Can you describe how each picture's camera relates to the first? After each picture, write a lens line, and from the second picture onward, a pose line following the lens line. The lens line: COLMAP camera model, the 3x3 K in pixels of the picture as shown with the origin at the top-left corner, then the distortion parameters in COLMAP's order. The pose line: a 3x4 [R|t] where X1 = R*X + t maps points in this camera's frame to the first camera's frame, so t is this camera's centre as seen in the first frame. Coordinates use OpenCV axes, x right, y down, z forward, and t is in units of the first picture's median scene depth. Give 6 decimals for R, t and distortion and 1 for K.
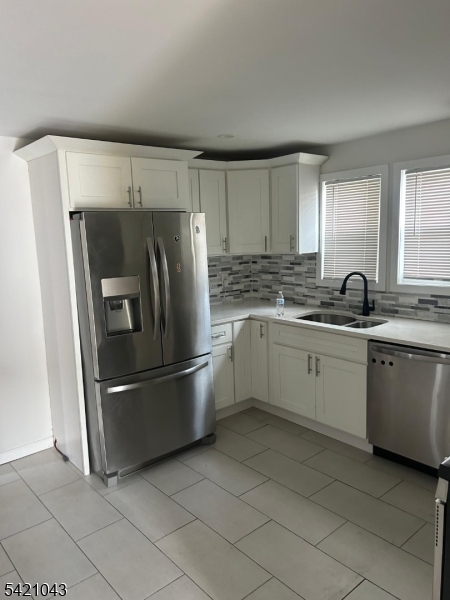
lens RADIAL K [[453.0, 0, 226.4], [0, 453.0, 300.8], [0, 0, 1]] dist [0.047581, -0.046926]
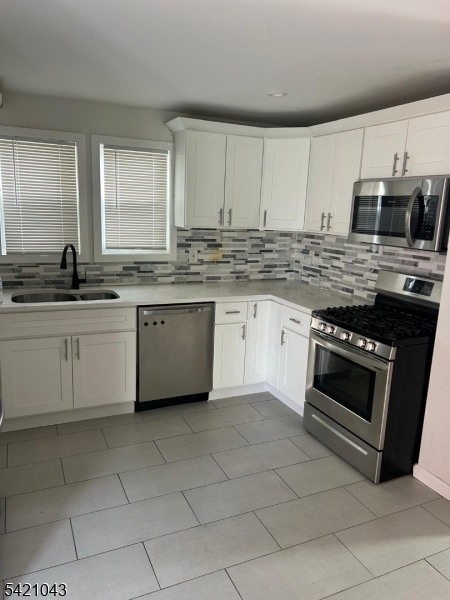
lens RADIAL K [[453.0, 0, 226.4], [0, 453.0, 300.8], [0, 0, 1]] dist [0.047581, -0.046926]
pose [[0.268844, -0.147242, 0.951863, -0.572569], [0.094085, 0.987535, 0.126187, -0.037598], [-0.958577, 0.055631, 0.279346, 0.453208]]
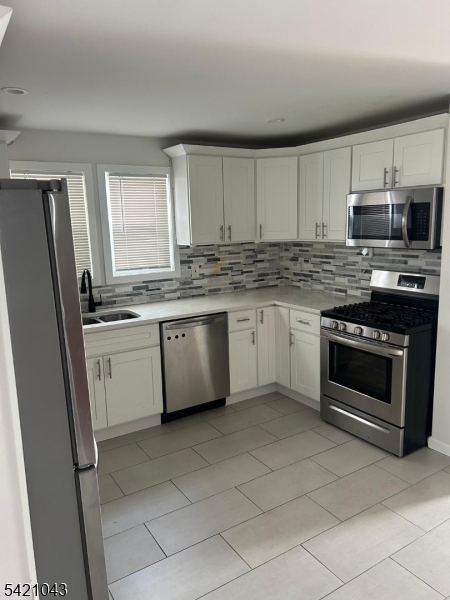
lens RADIAL K [[453.0, 0, 226.4], [0, 453.0, 300.8], [0, 0, 1]] dist [0.047581, -0.046926]
pose [[0.139161, -0.141022, 0.980177, -0.678153], [0.168706, 0.978715, 0.116860, -0.063416], [-0.975793, 0.149099, 0.159990, 0.586561]]
